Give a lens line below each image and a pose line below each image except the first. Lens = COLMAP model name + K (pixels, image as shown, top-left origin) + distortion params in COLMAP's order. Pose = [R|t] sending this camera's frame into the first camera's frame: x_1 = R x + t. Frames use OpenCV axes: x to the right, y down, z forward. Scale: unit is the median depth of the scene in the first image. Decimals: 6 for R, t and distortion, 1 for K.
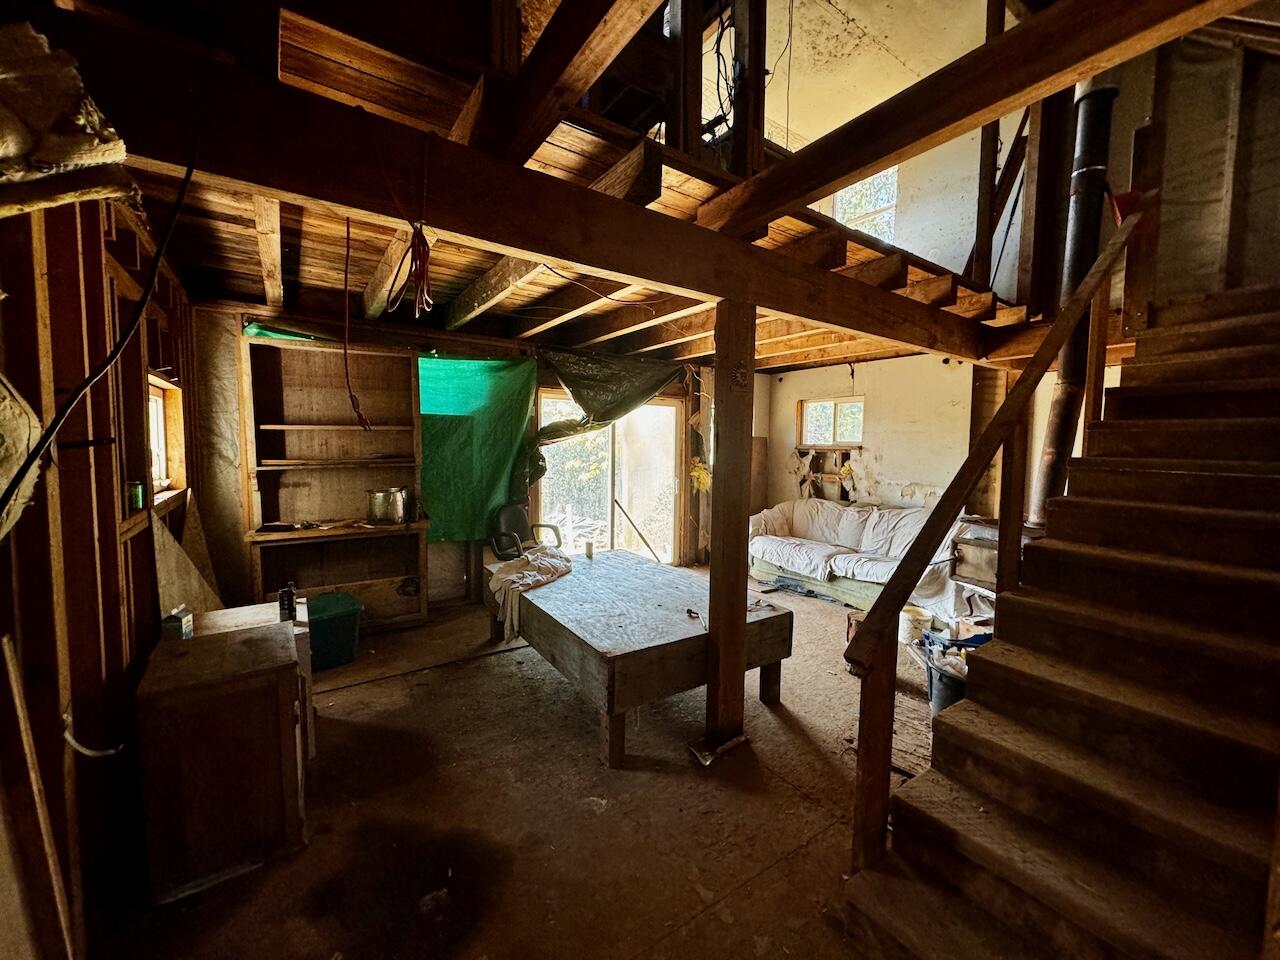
lens RADIAL K [[510.0, 0, 642.8], [0, 510.0, 477.2], [0, 0, 1]] dist [-0.002450, -0.000326]
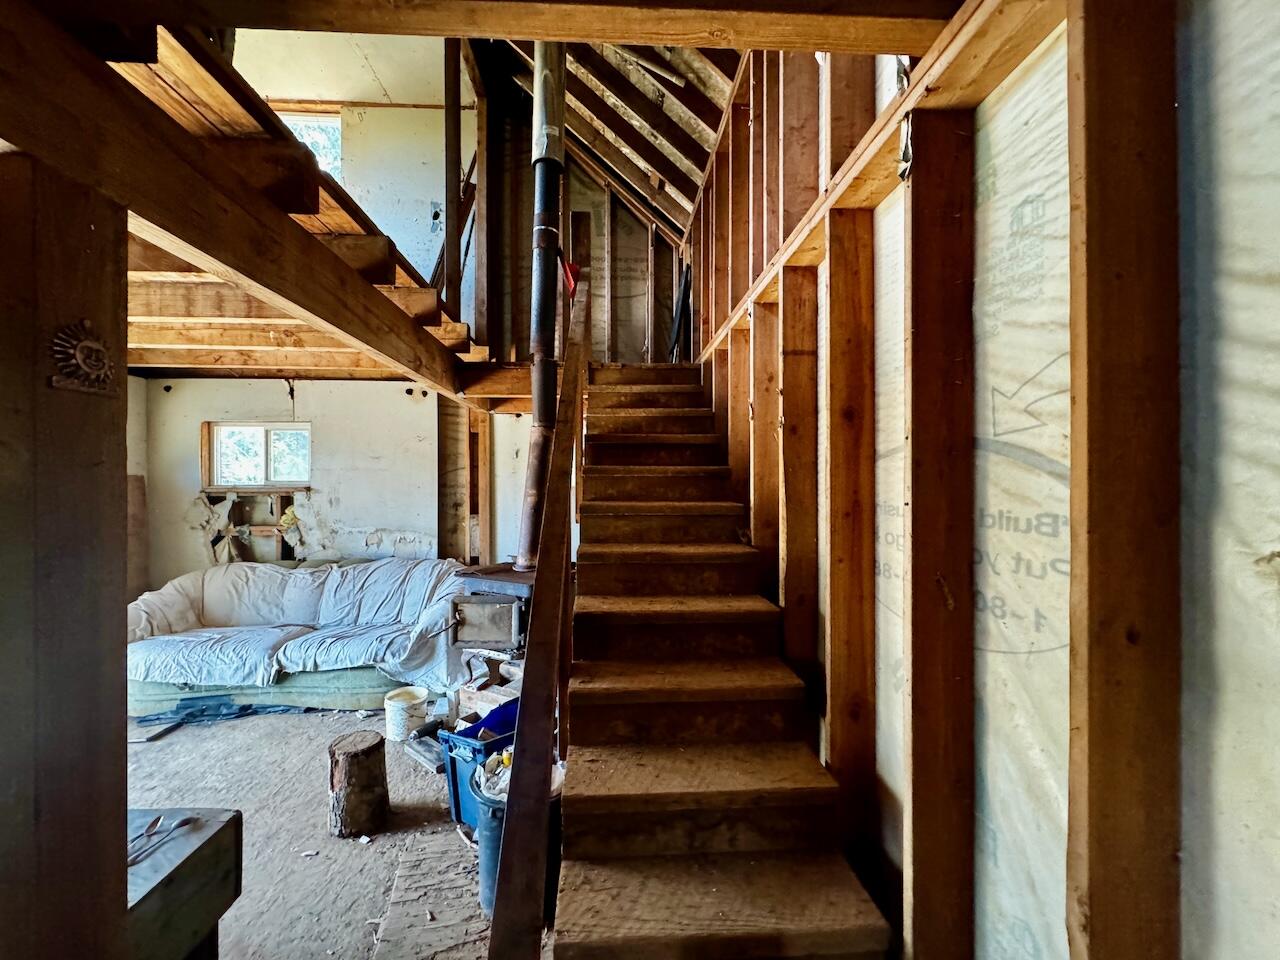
lens RADIAL K [[510.0, 0, 639.0], [0, 510.0, 479.2], [0, 0, 1]] dist [-0.002450, -0.000326]
pose [[0.523178, -0.017373, 0.852046, 0.035763], [0.064498, 0.997732, -0.019260, -0.029959], [-0.849779, 0.065032, 0.523112, 0.195964]]
